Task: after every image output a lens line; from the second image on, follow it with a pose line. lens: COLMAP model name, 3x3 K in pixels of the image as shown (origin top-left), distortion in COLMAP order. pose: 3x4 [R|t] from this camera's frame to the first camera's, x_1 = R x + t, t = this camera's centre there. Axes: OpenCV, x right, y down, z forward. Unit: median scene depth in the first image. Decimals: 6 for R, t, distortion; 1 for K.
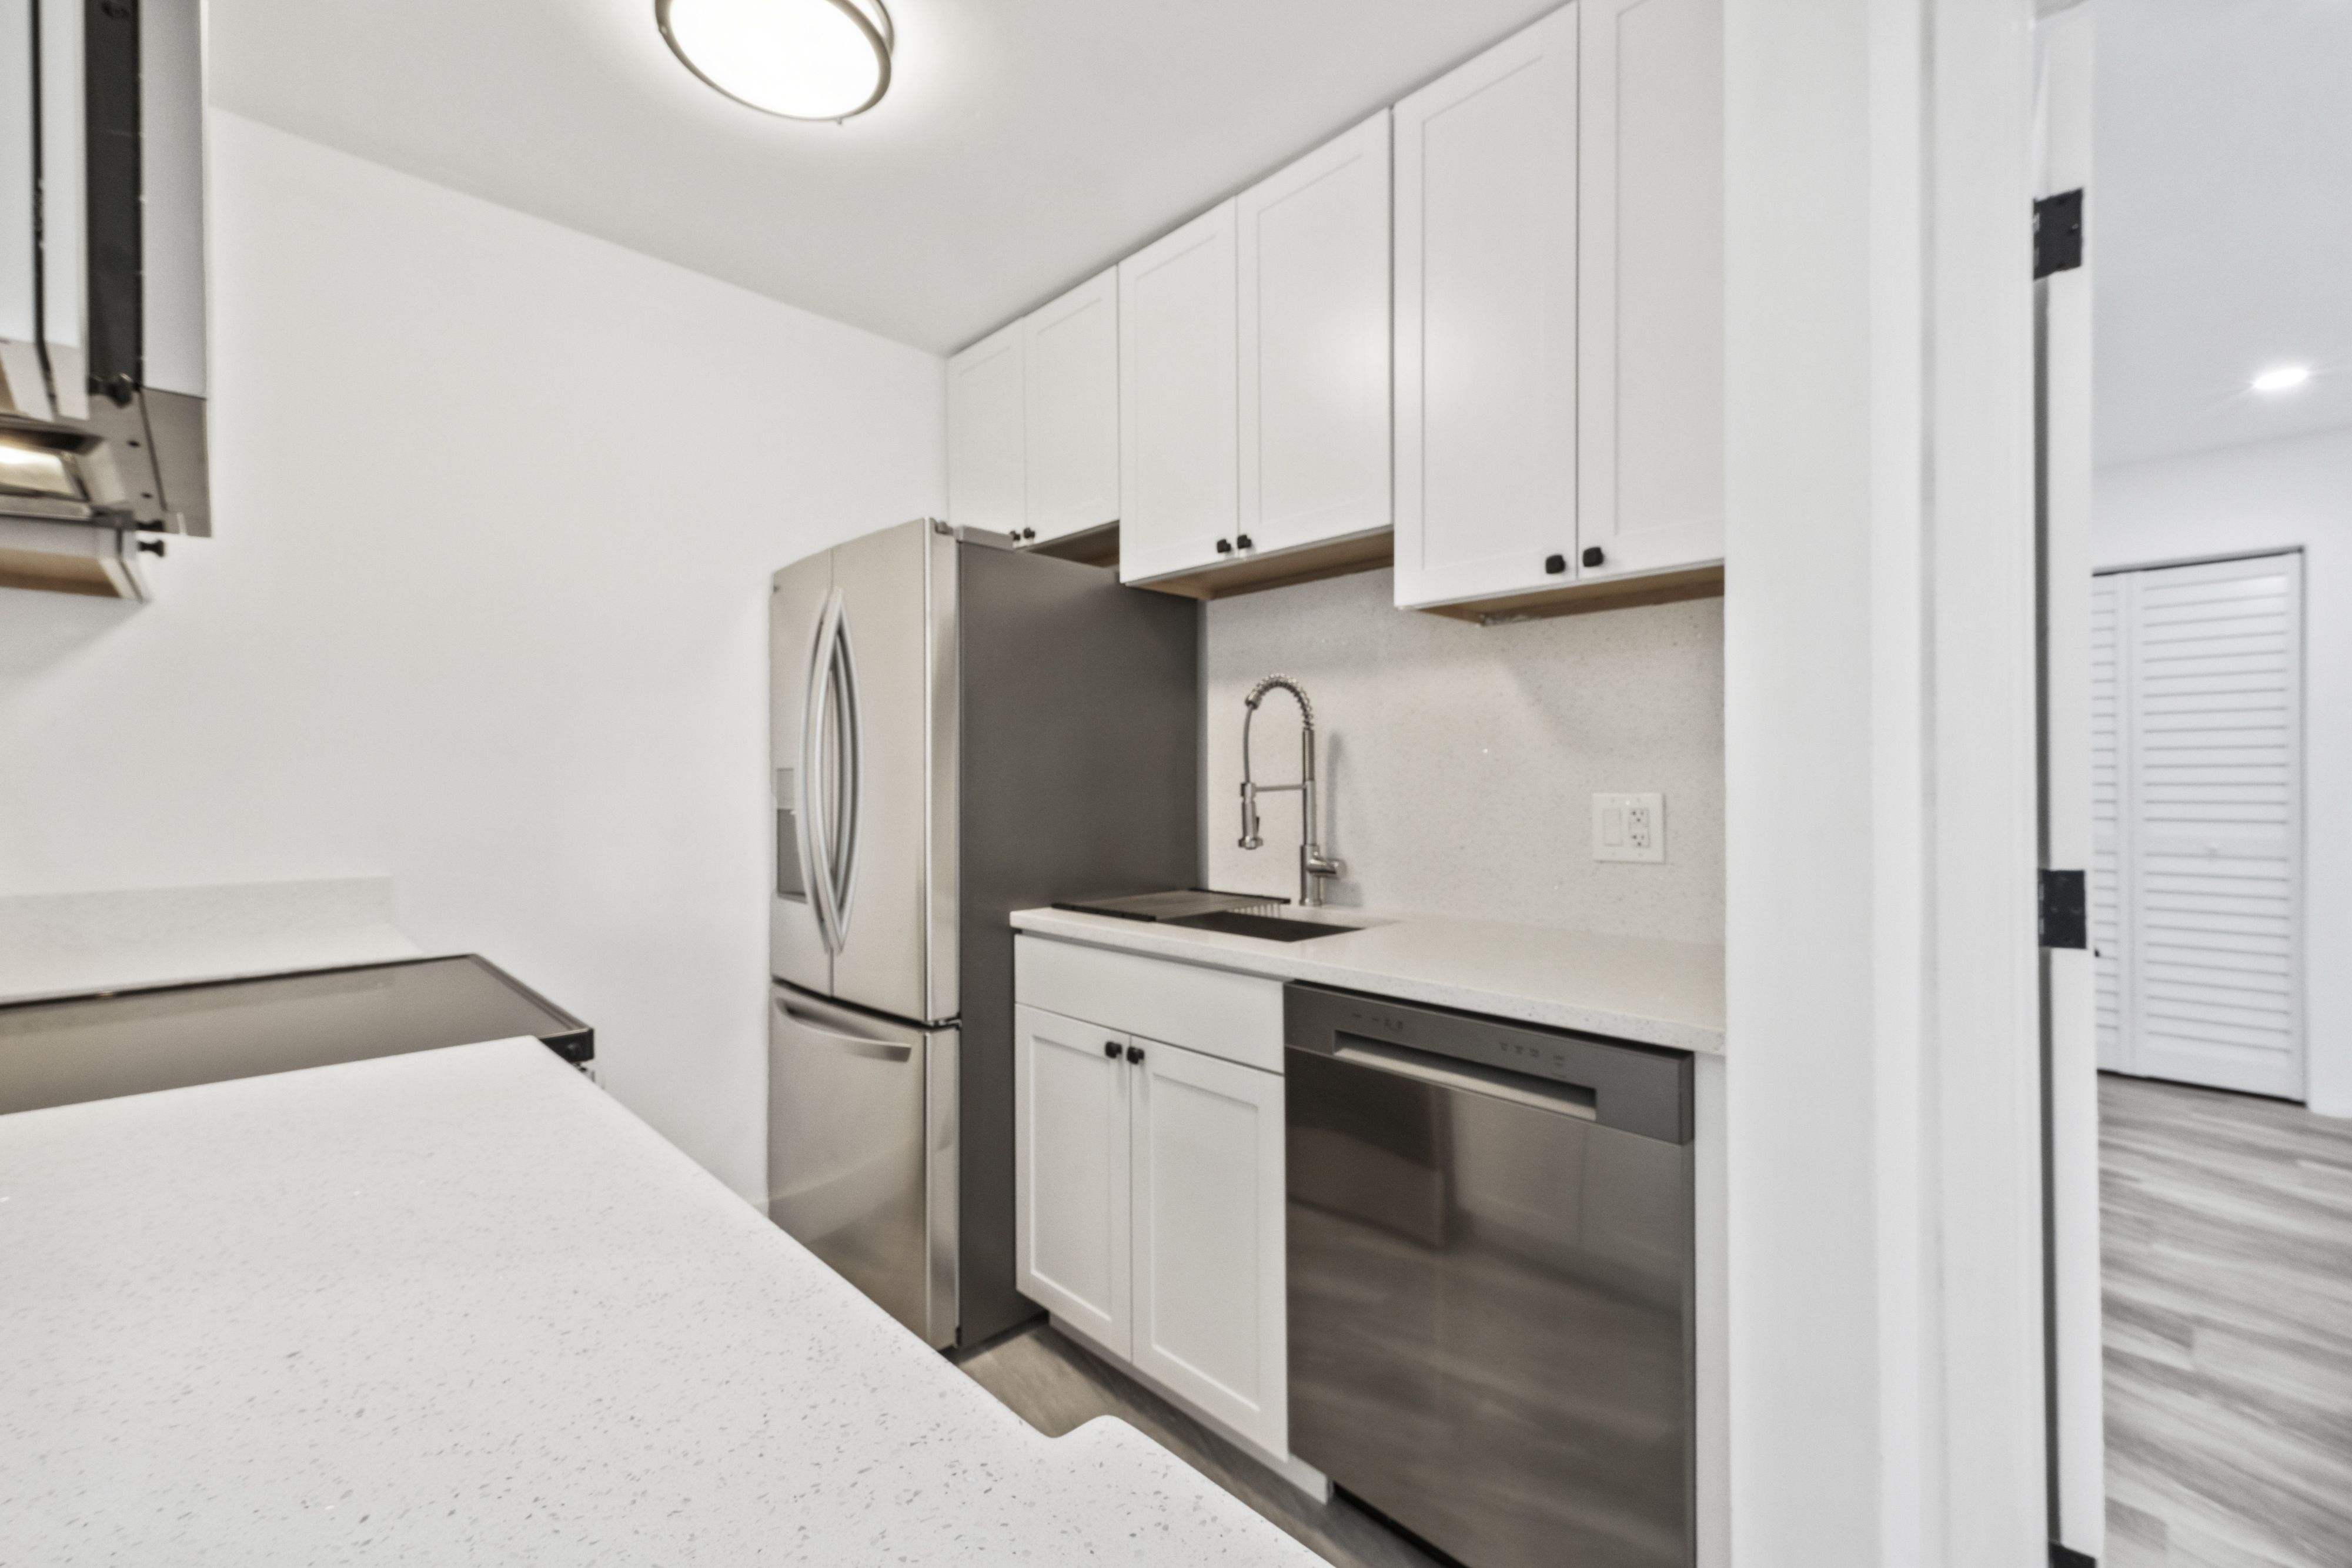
lens RADIAL K [[995.9, 0, 1176.0], [0, 995.9, 784.0], [0, 0, 1]] dist [0.018507, -0.007420]
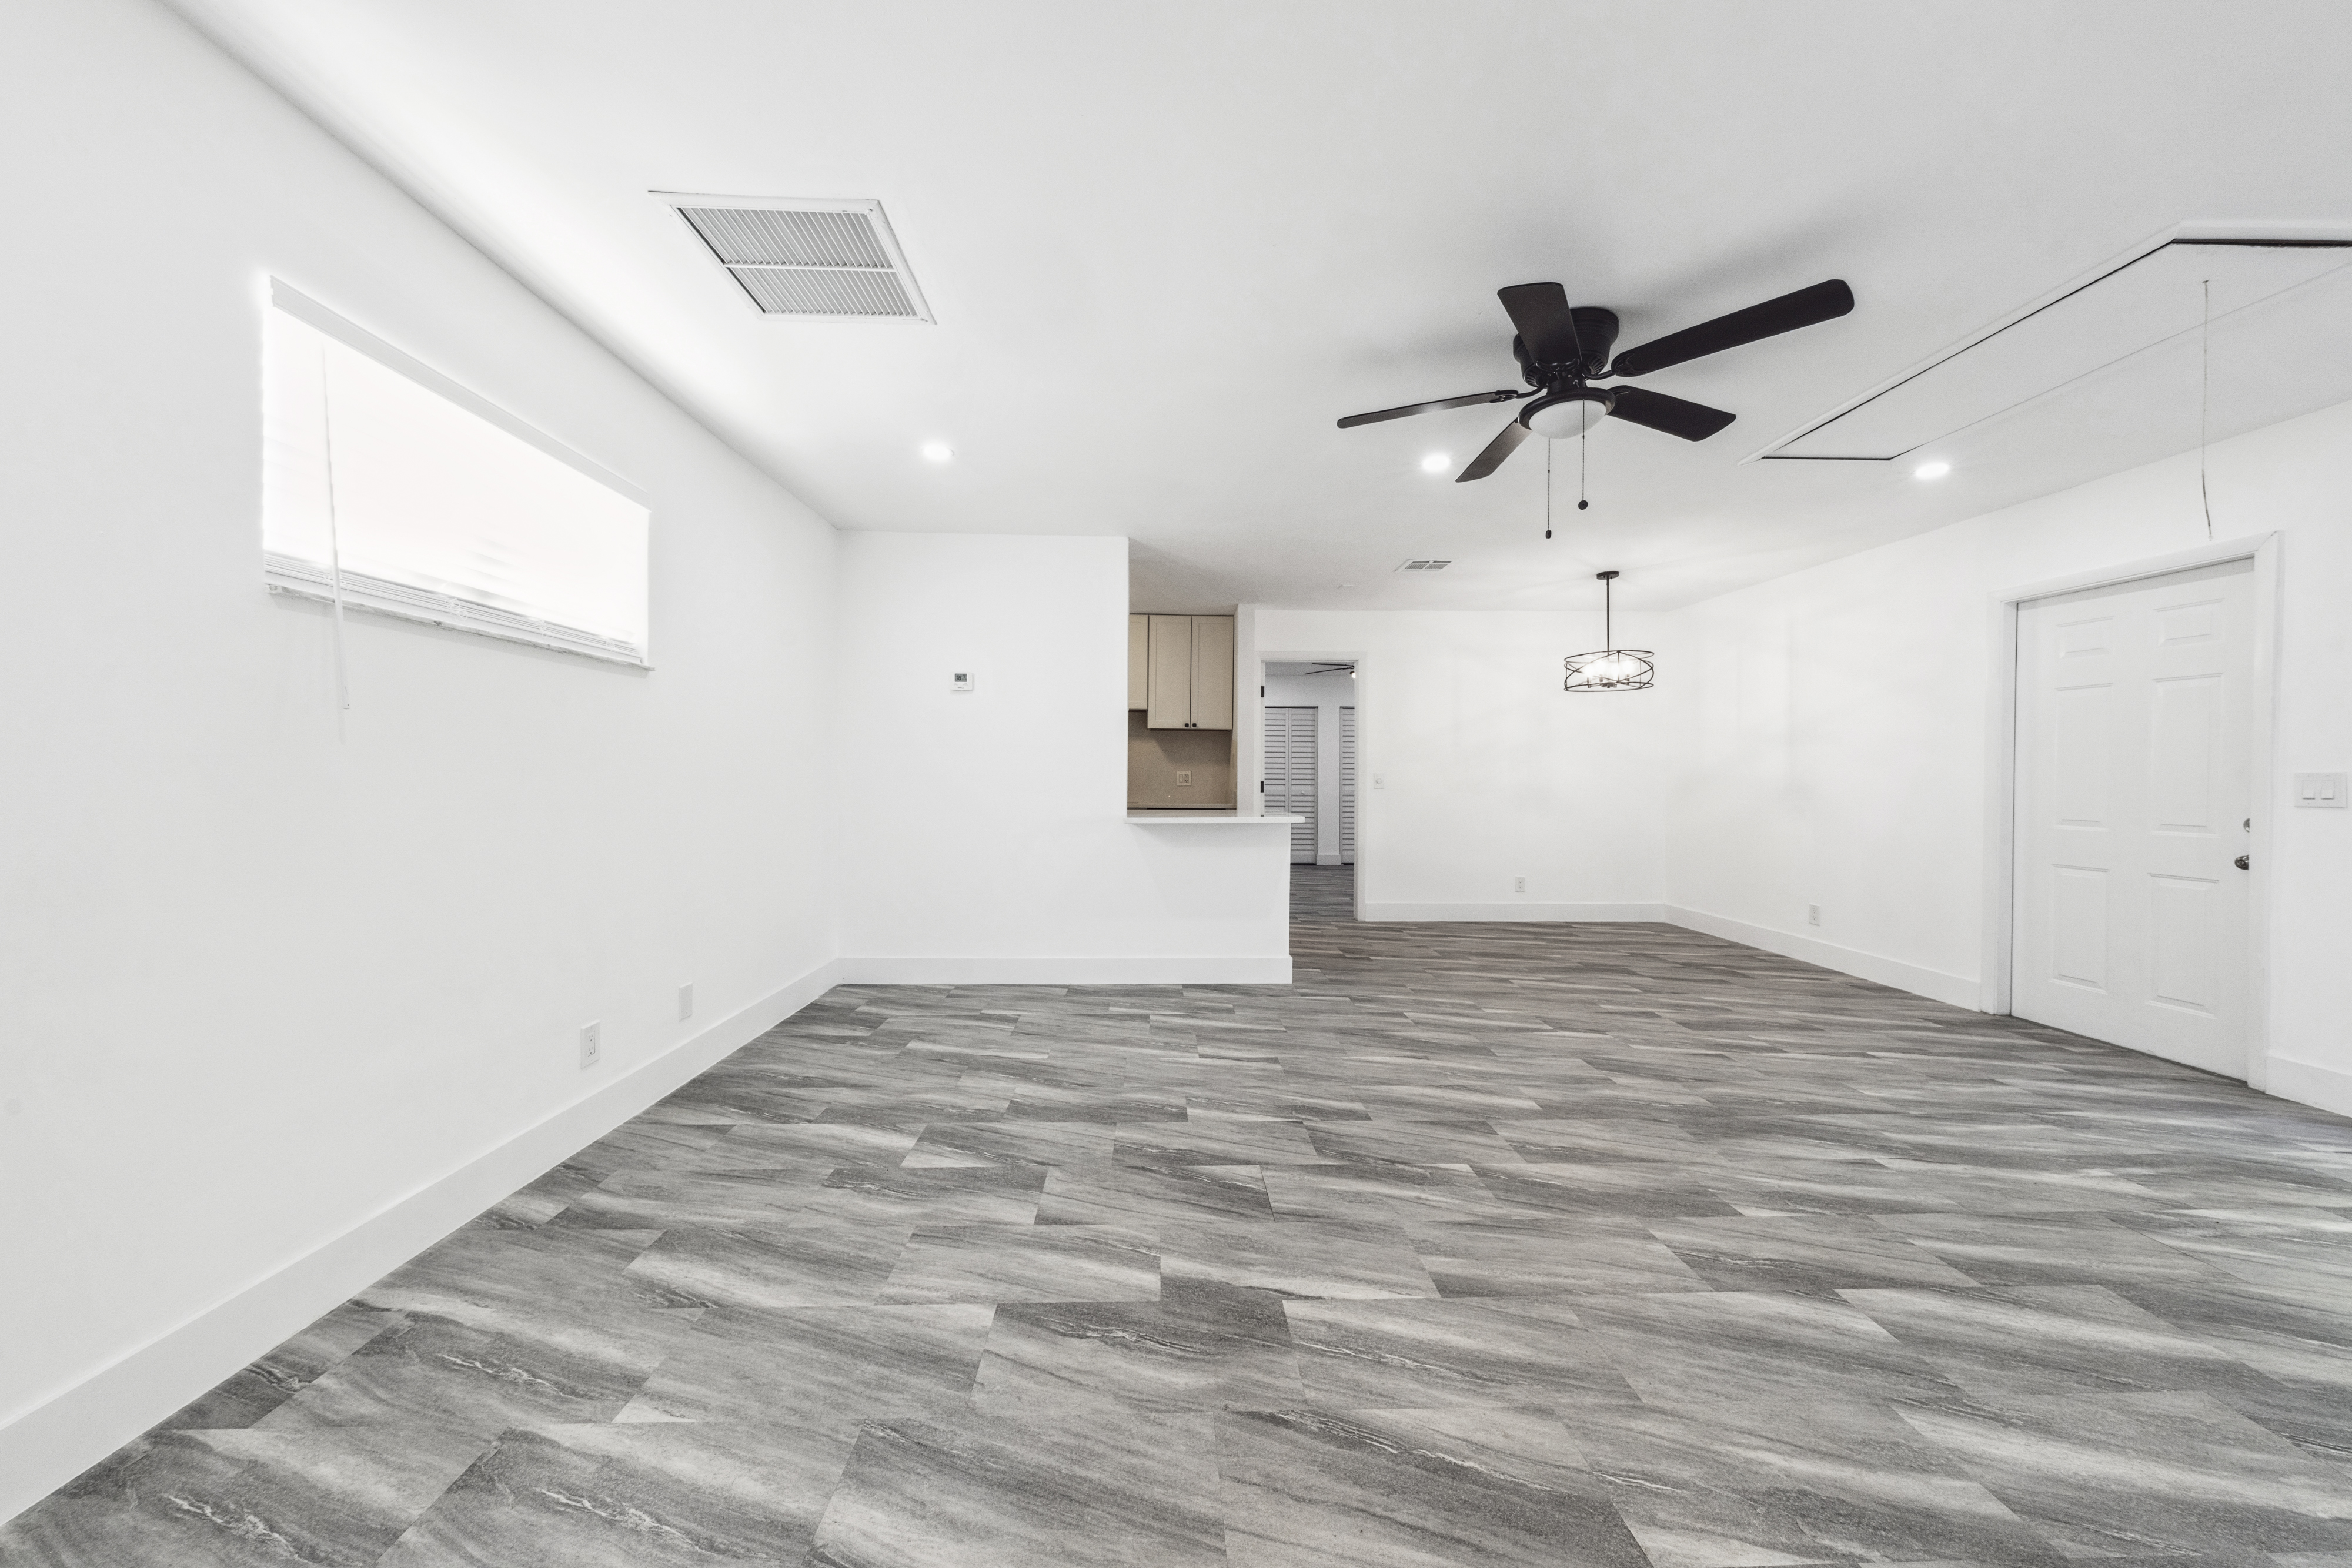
lens RADIAL K [[800.5, 0, 1176.2], [0, 800.5, 825.2], [0, 0, 1]] dist [0.001031, 0.000141]
pose [[0.667915, -0.036480, 0.743343, -2.026069], [-0.007398, 0.998423, 0.055646, 0.043988], [-0.744201, -0.042667, 0.666592, -1.263945]]
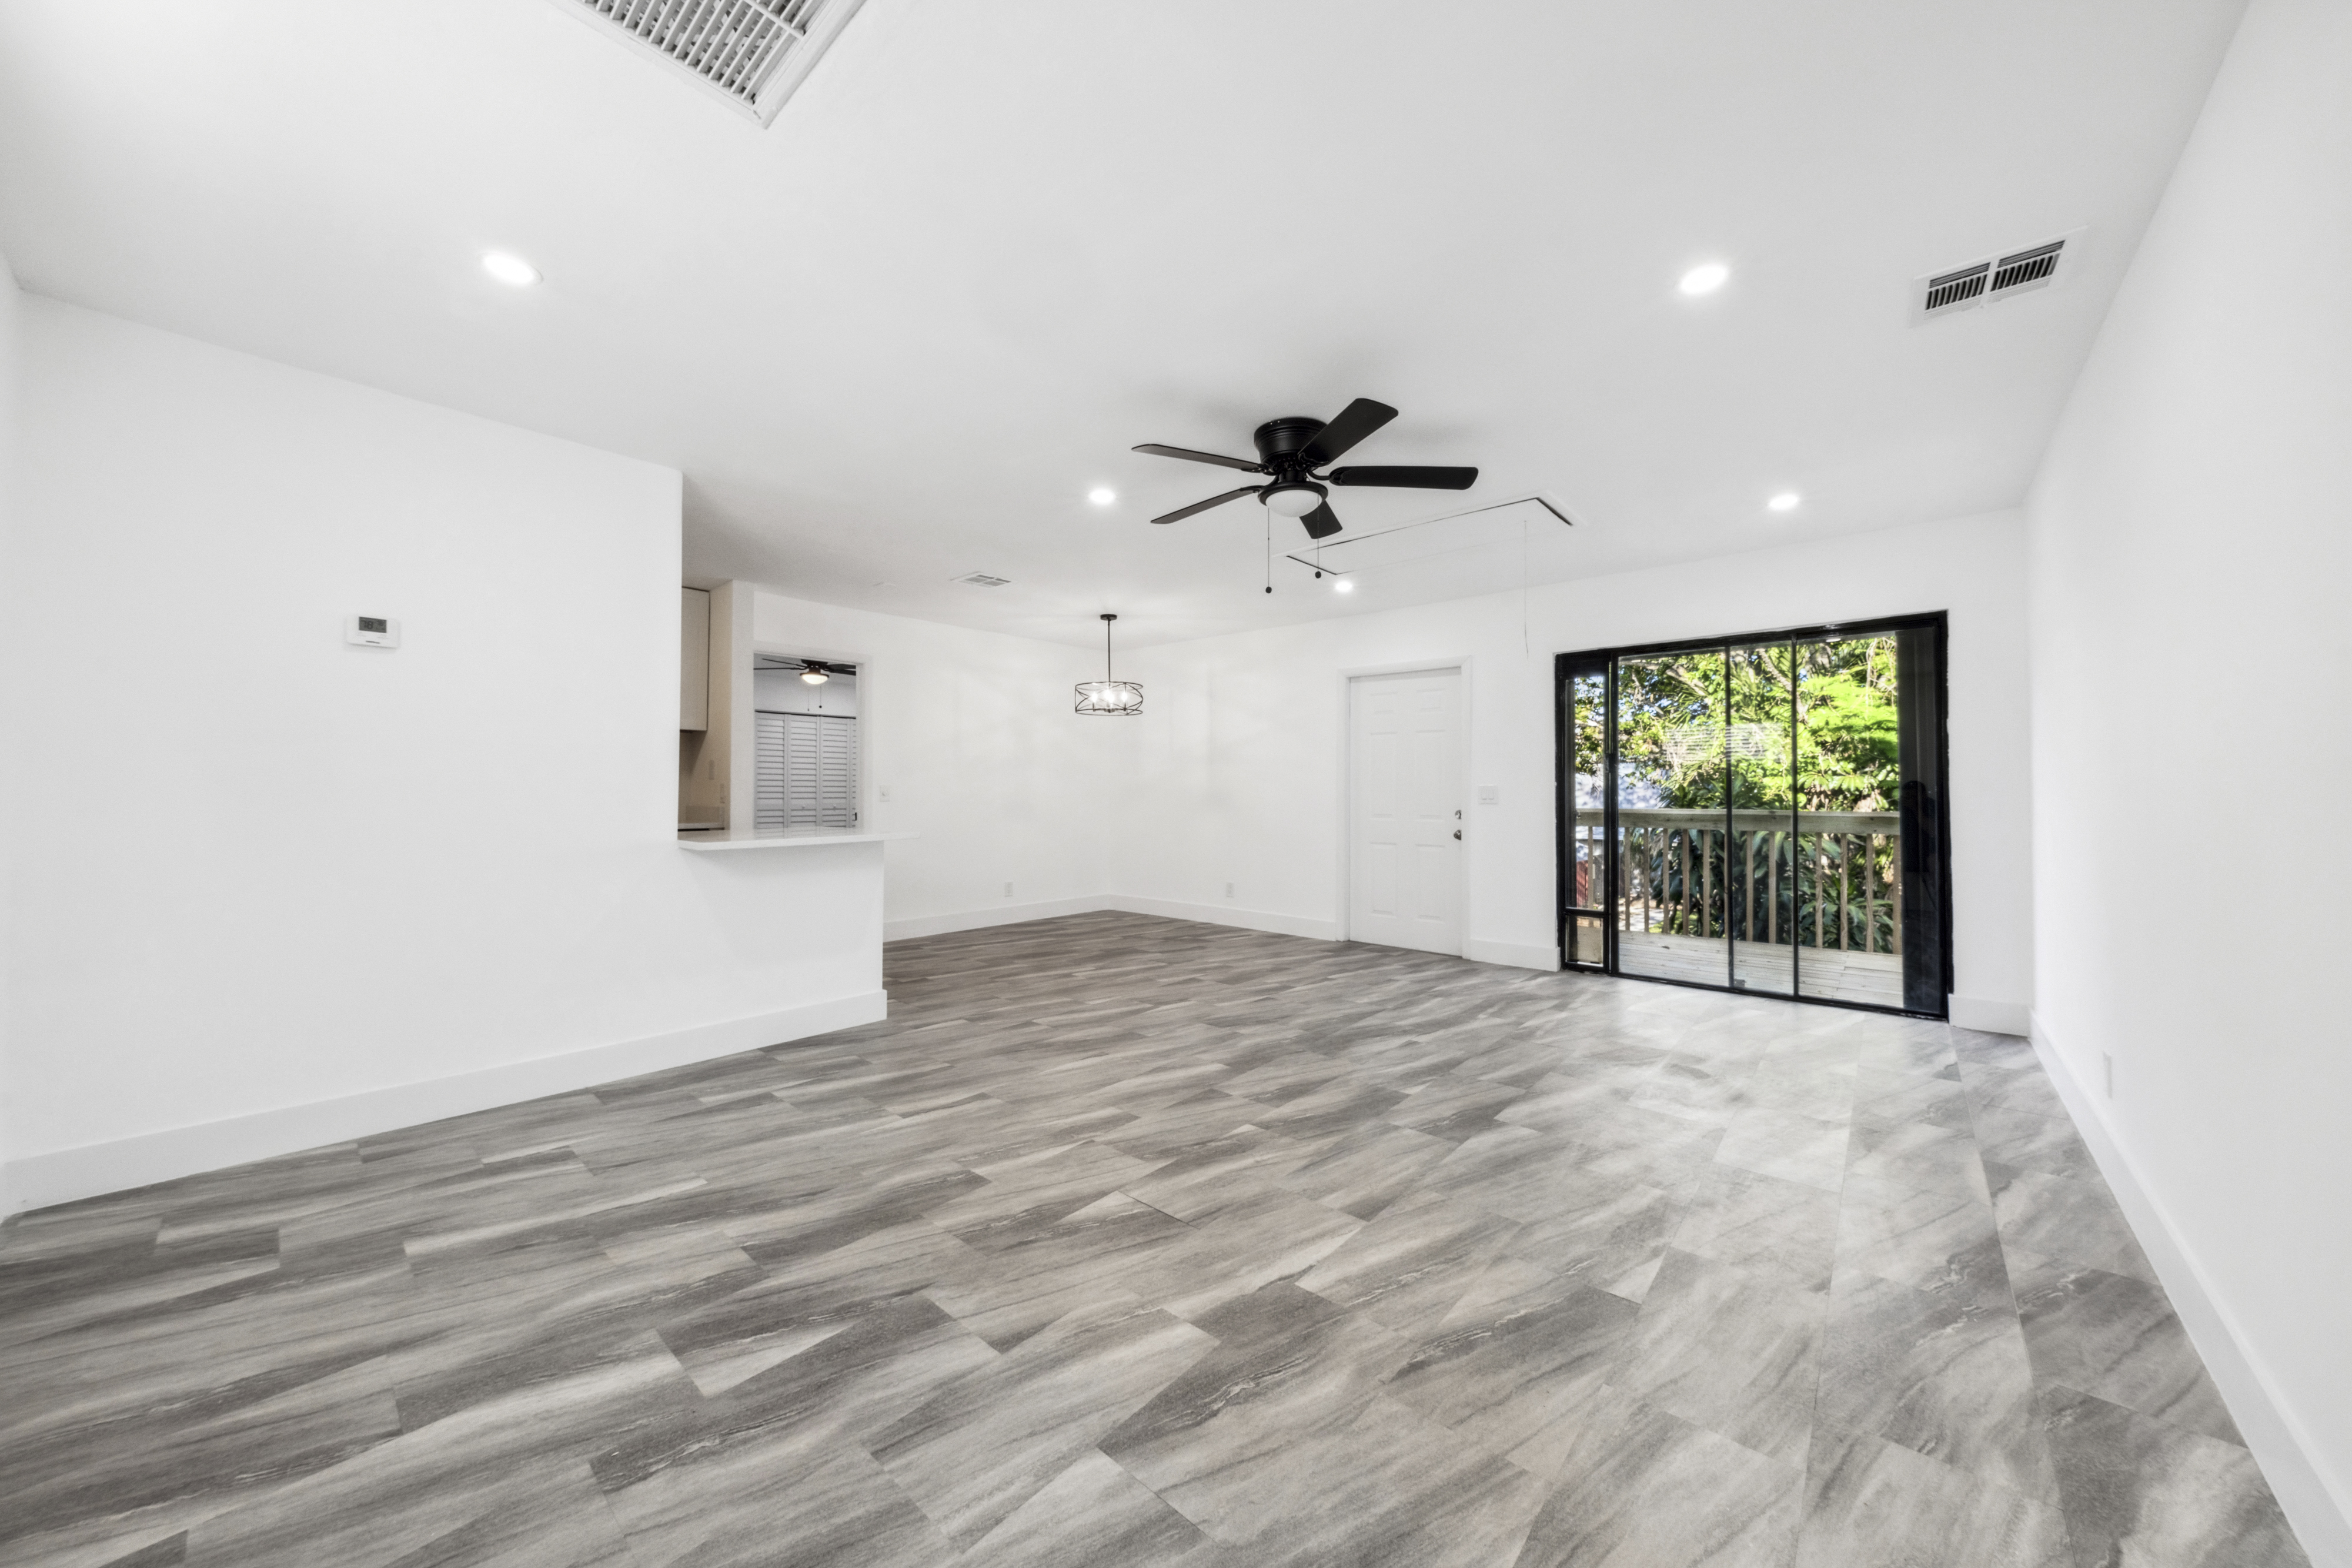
lens RADIAL K [[810.1, 0, 1170.7], [0, 810.1, 795.3], [0, 0, 1]] dist [0.002818, -0.000152]
pose [[-0.080513, 0.001167, 0.996753, -2.218714], [0.001737, 0.999998, -0.001030, 0.053472], [-0.996752, 0.001649, -0.080515, -0.607783]]
